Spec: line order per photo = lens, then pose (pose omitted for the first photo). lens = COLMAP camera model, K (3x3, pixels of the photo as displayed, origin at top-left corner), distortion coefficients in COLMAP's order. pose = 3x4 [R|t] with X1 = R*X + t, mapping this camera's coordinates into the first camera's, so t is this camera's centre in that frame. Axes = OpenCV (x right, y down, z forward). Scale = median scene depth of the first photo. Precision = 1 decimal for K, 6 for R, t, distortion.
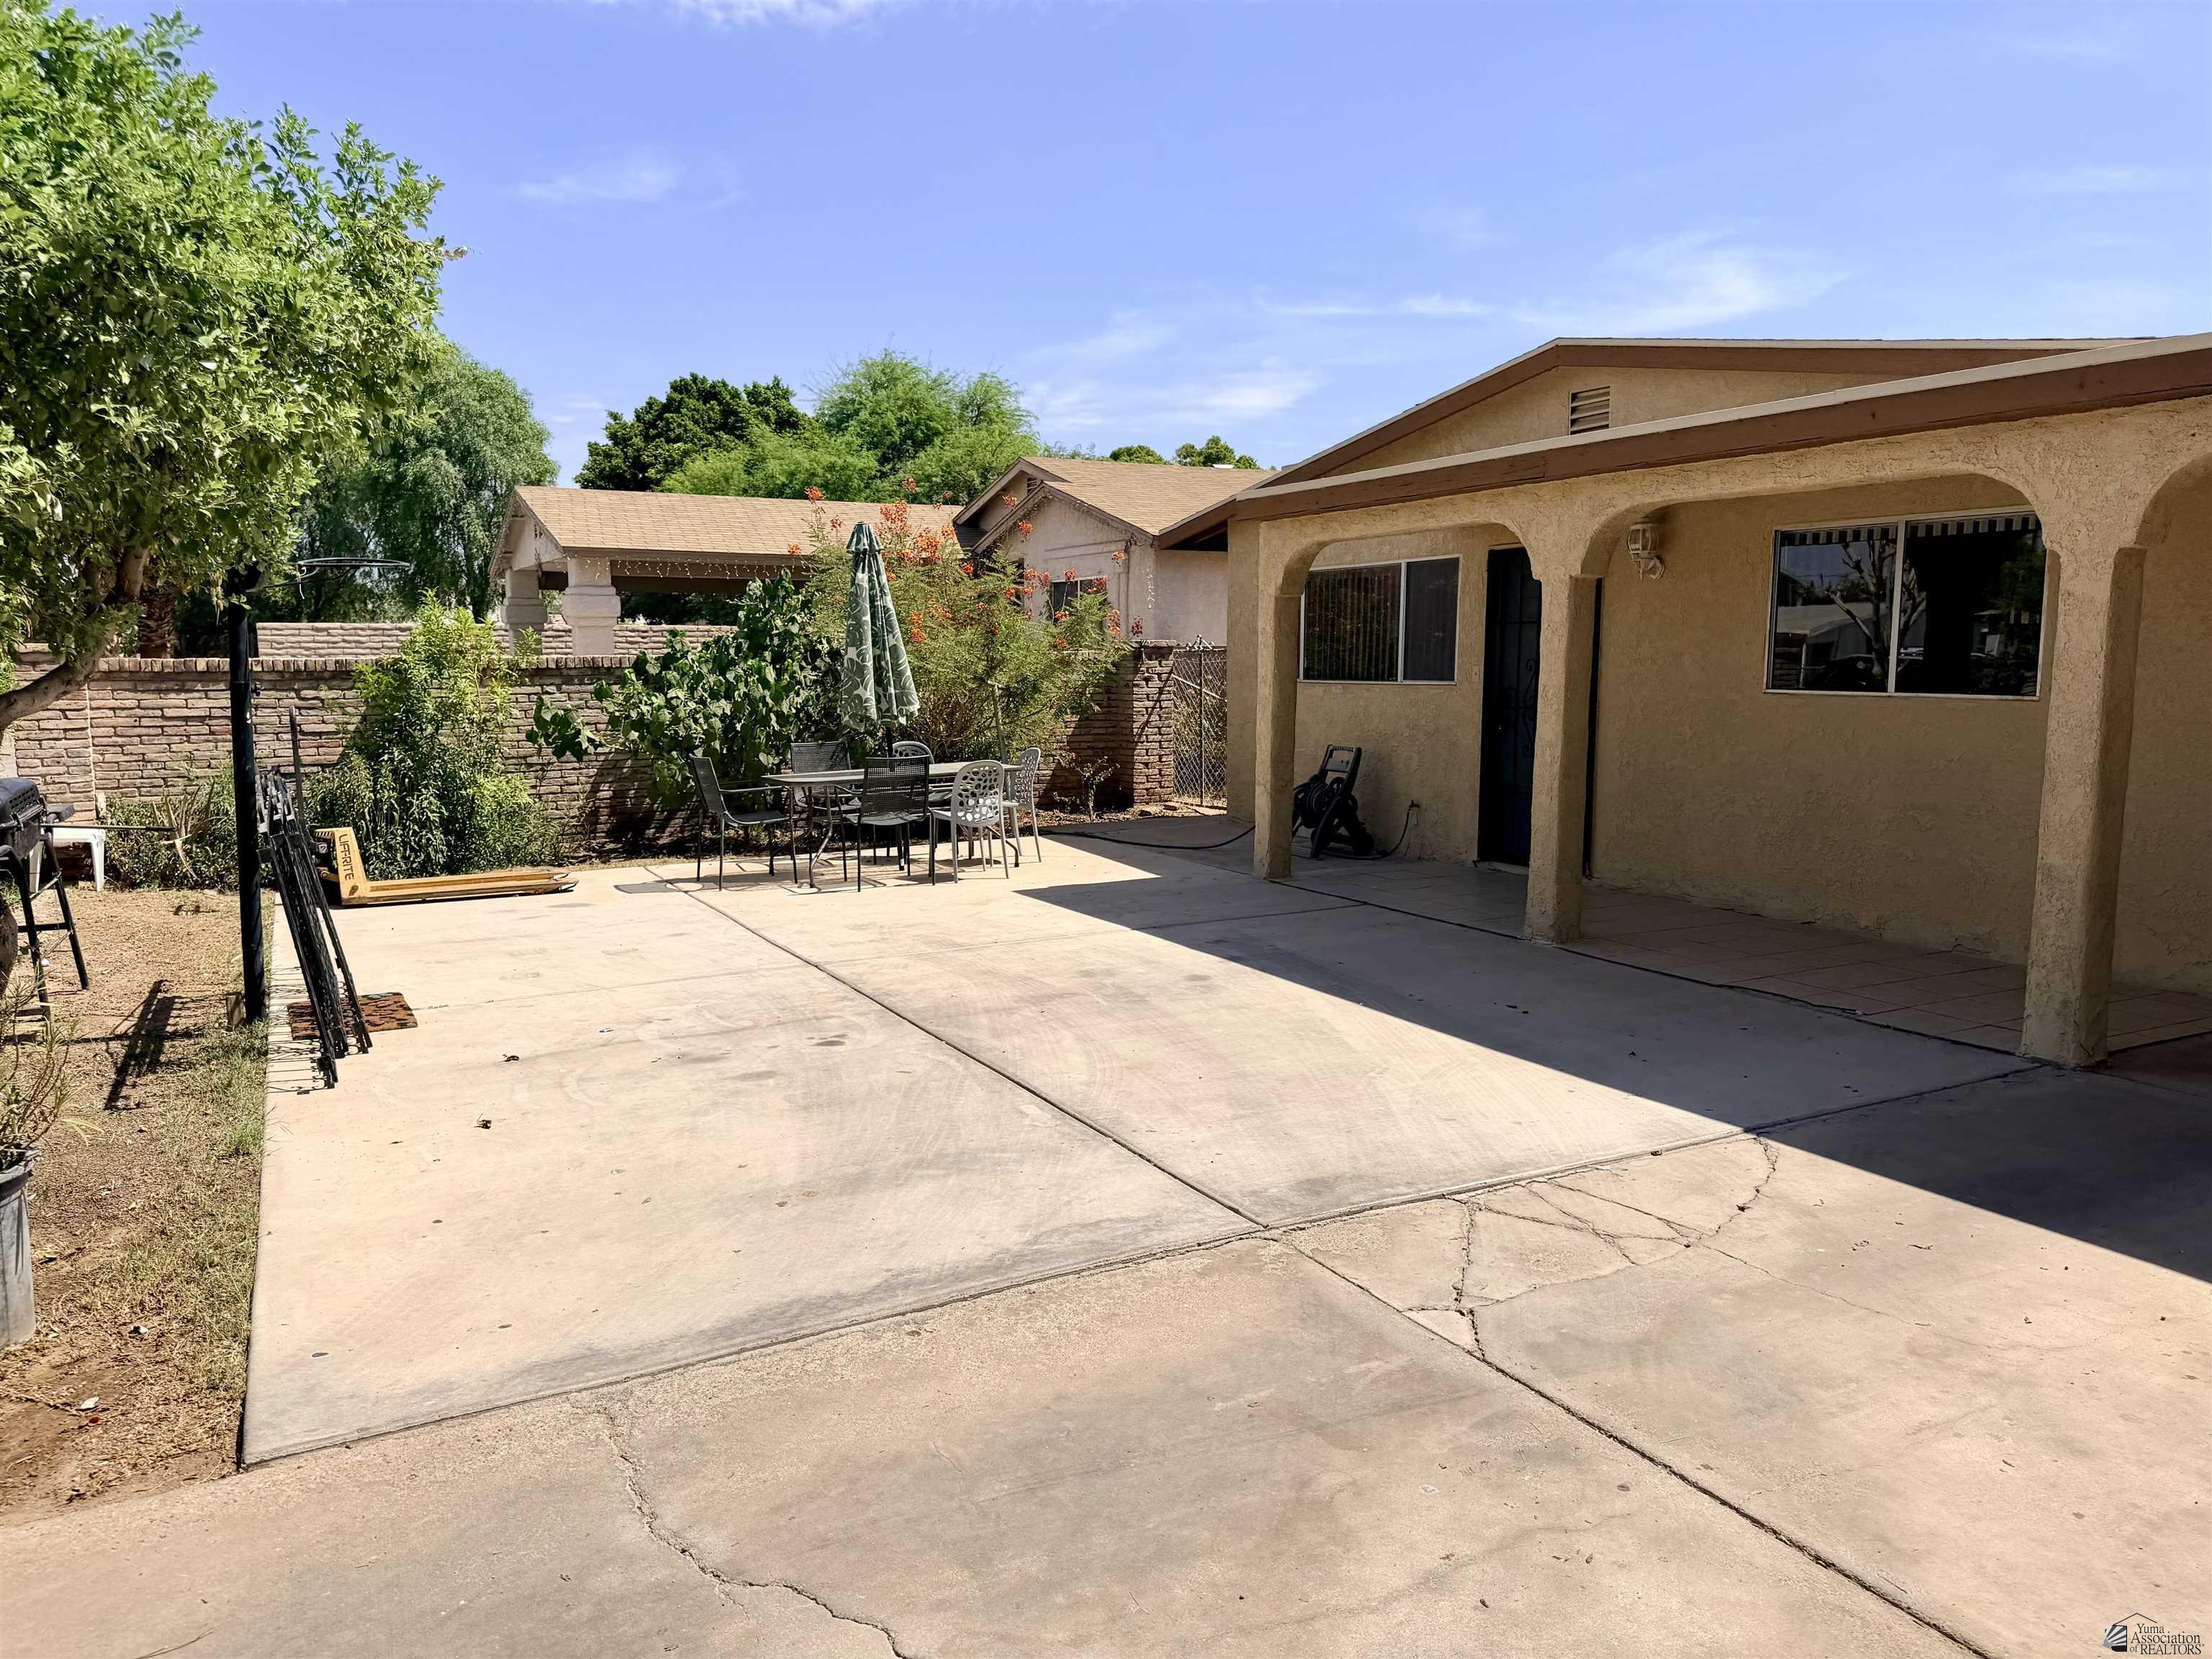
lens RADIAL K [[1557.9, 0, 1091.4], [0, 1557.9, 842.2], [0, 0, 1]] dist [0.064062, -0.077580]
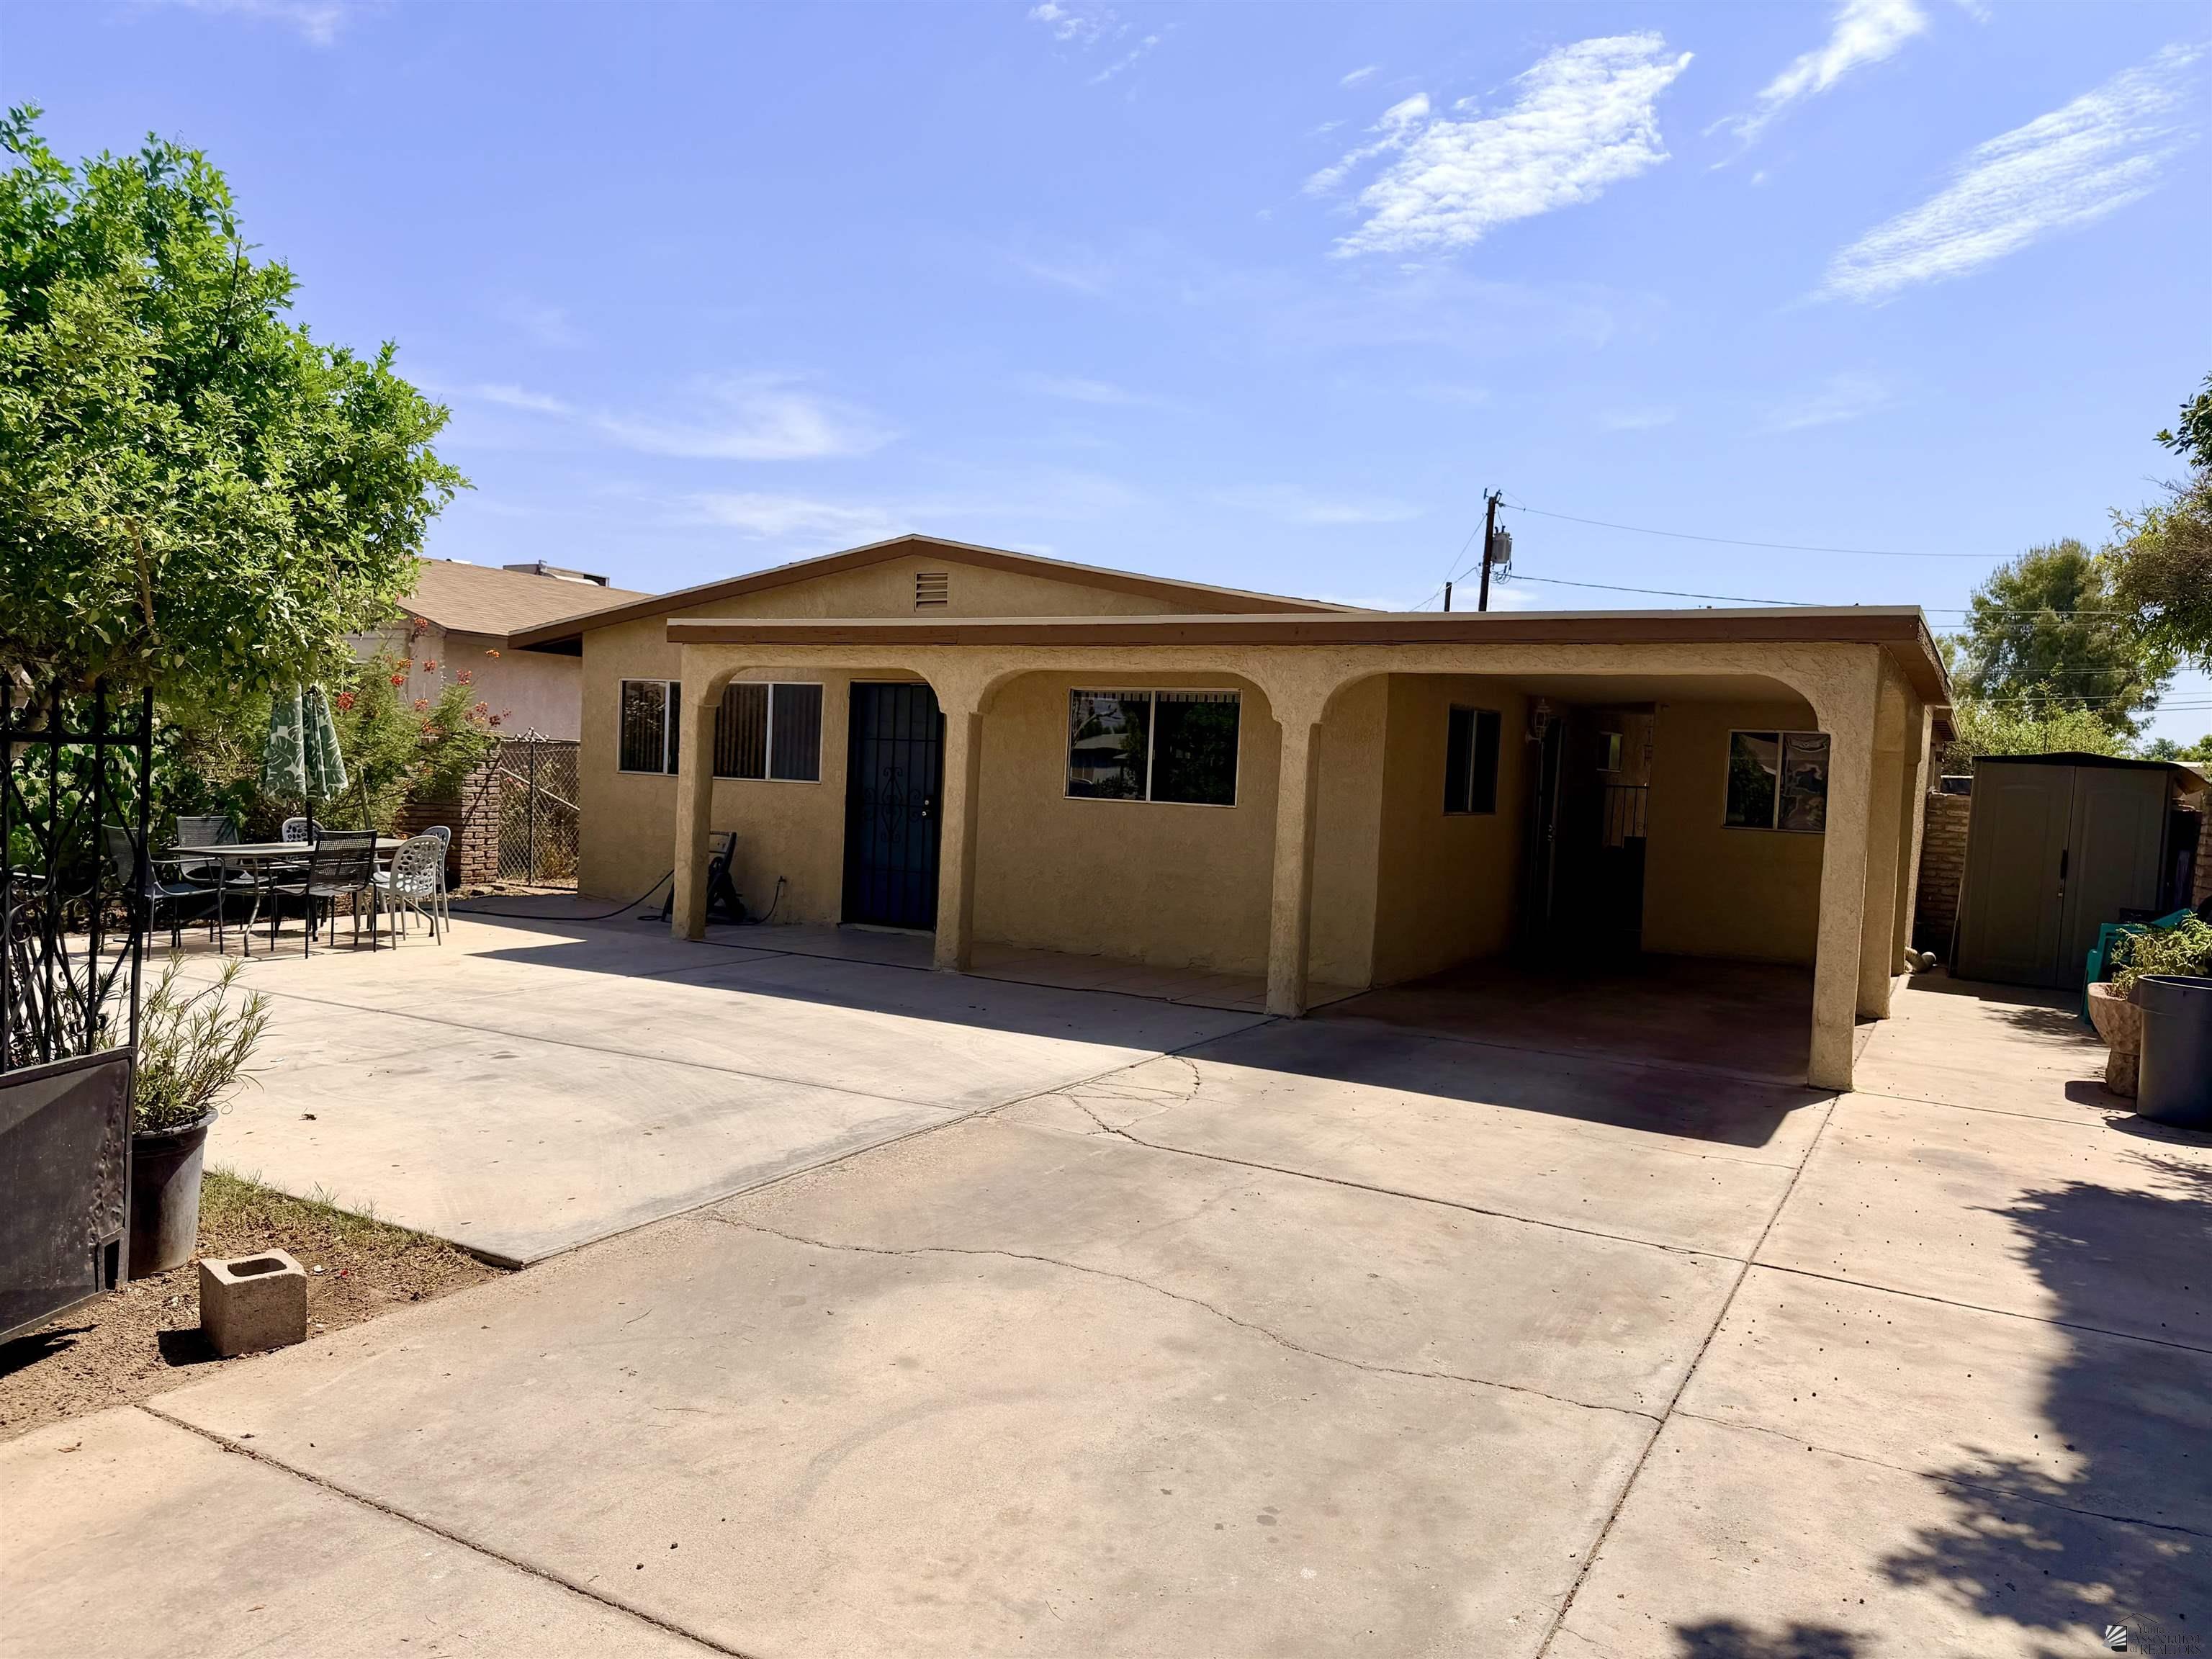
lens RADIAL K [[1563.4, 0, 1106.0], [0, 1563.4, 829.5], [0, 0, 1]] dist [0.131767, -0.205724]
pose [[0.836295, 0.020765, 0.547887, -0.501398], [0.019107, 0.997572, -0.066973, 0.047741], [-0.547947, 0.066478, 0.833868, -0.341312]]
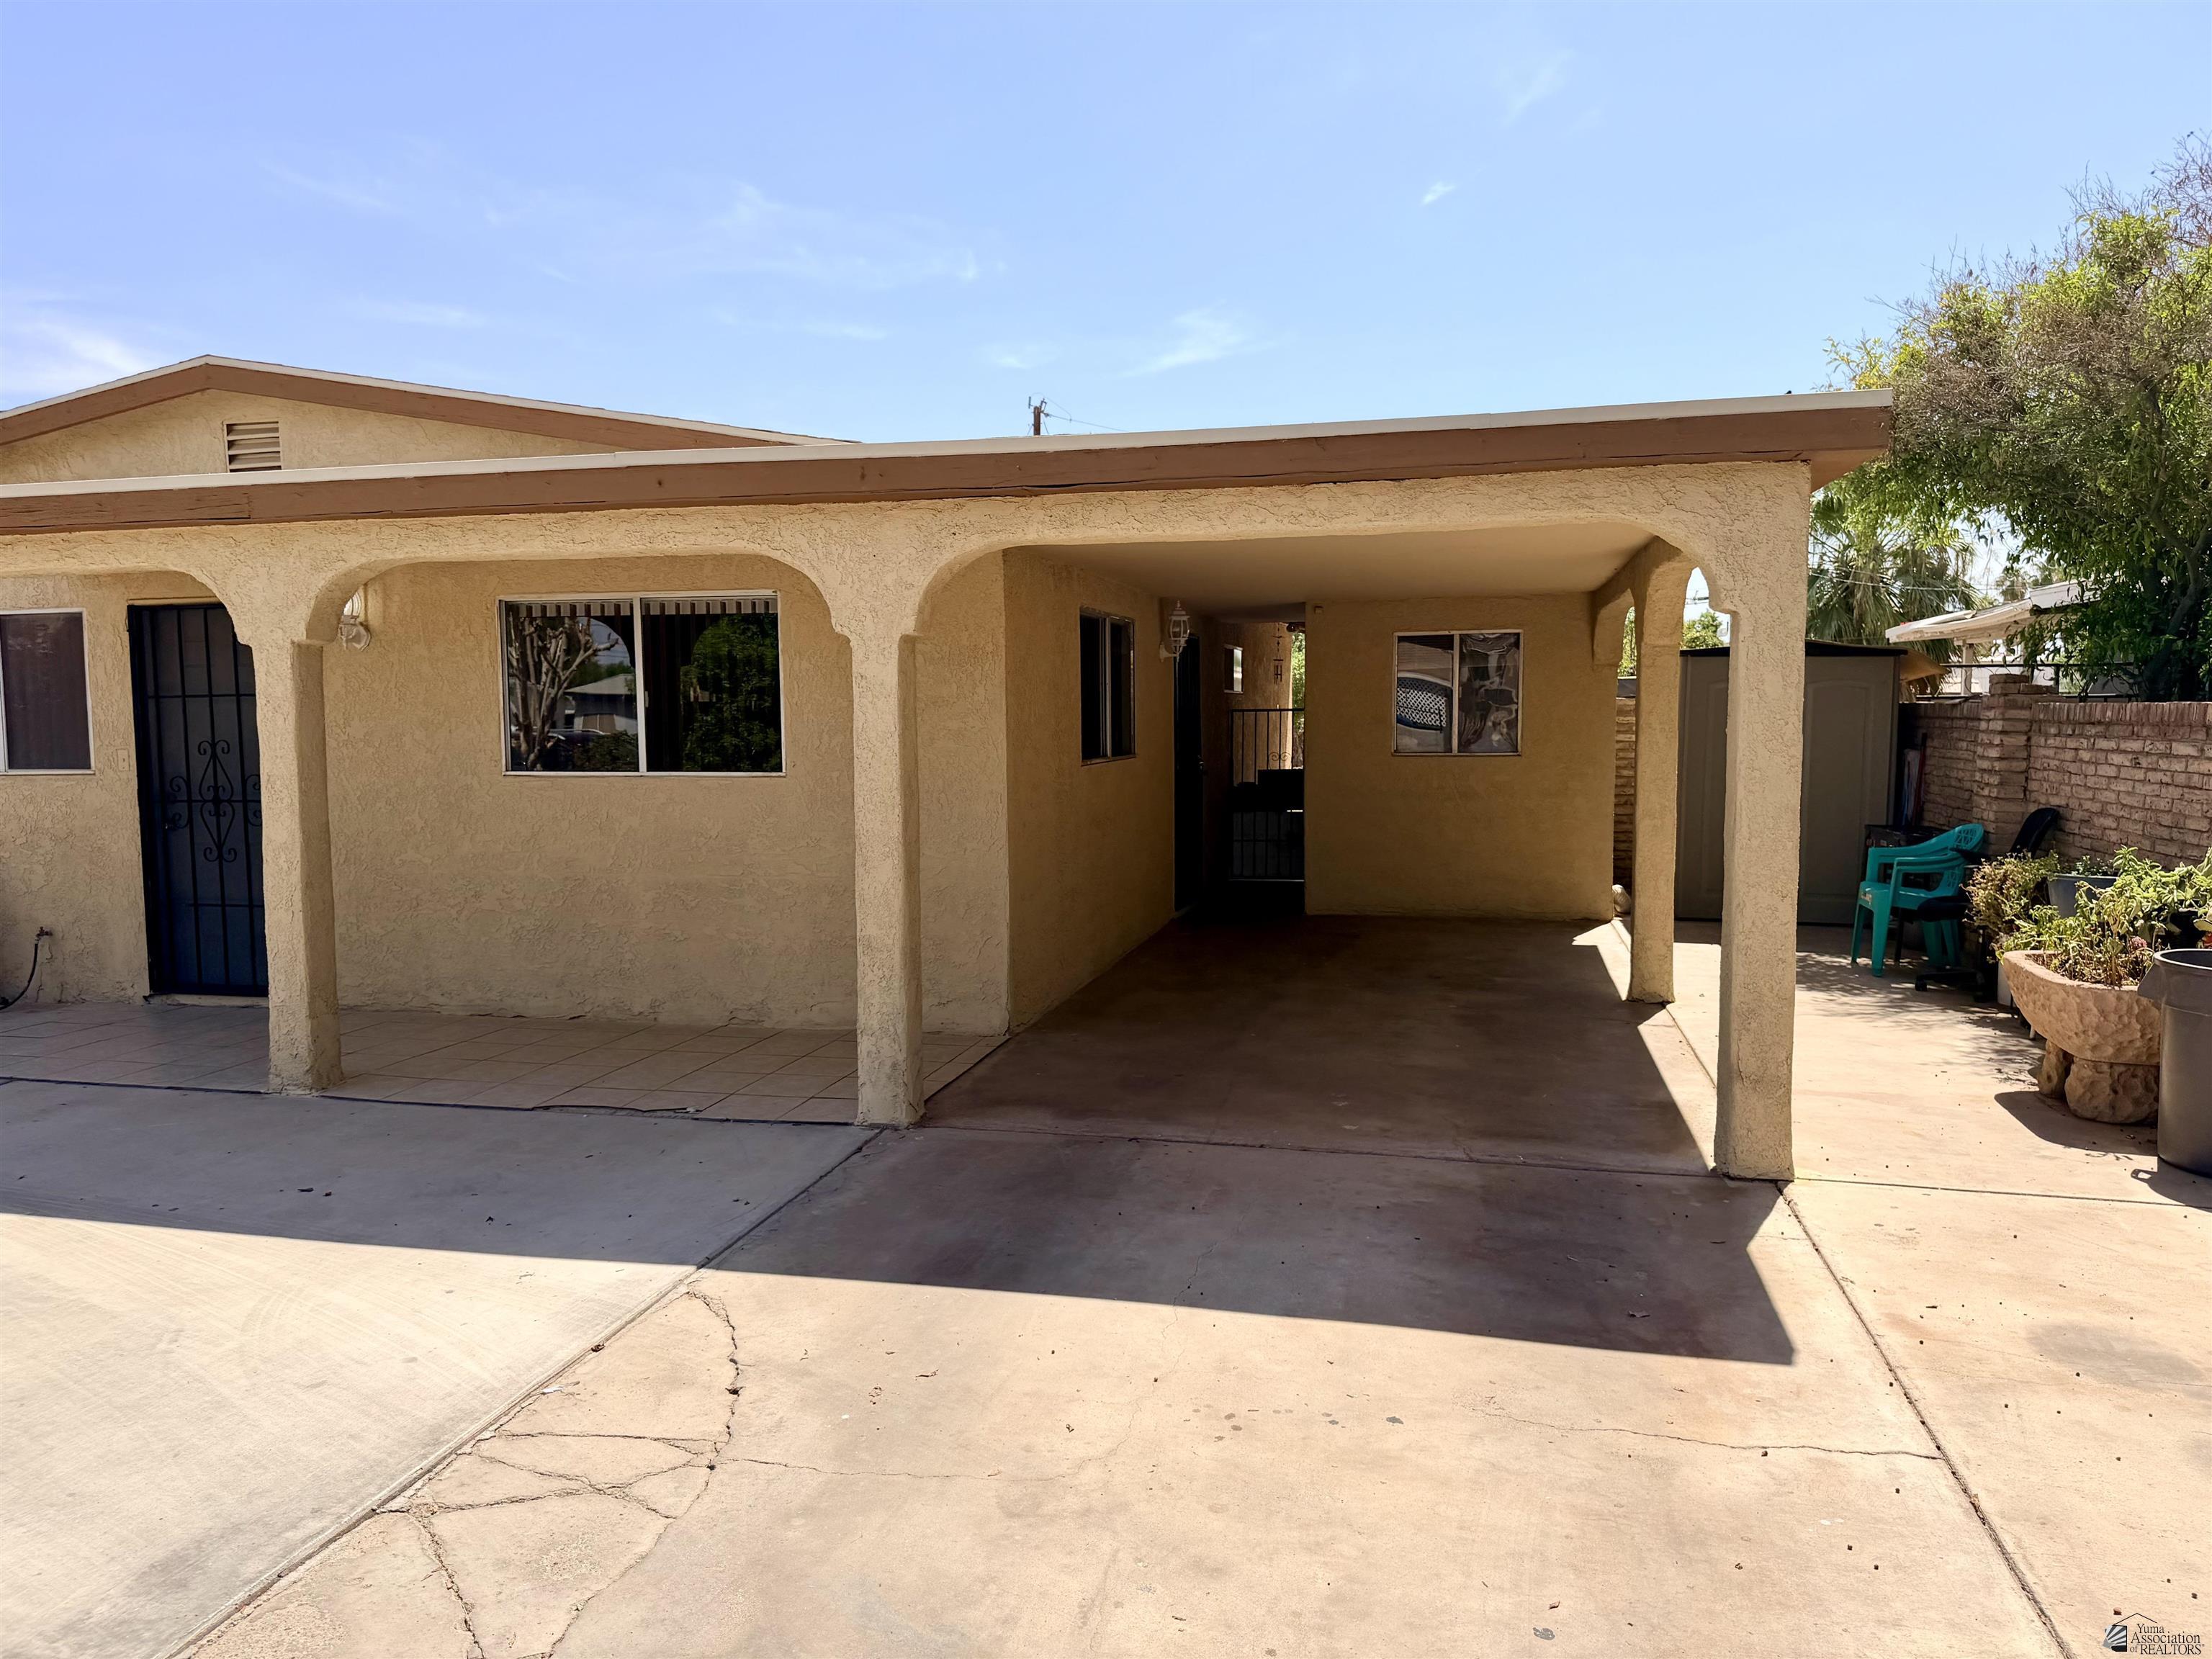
lens RADIAL K [[1557.9, 0, 1091.4], [0, 1557.9, 842.2], [0, 0, 1]] dist [0.064062, -0.077580]
pose [[0.658262, -0.065186, 0.749961, -0.058861], [0.099139, 0.995073, -0.000526, -0.032380], [-0.746232, 0.074696, 0.661482, 0.210276]]
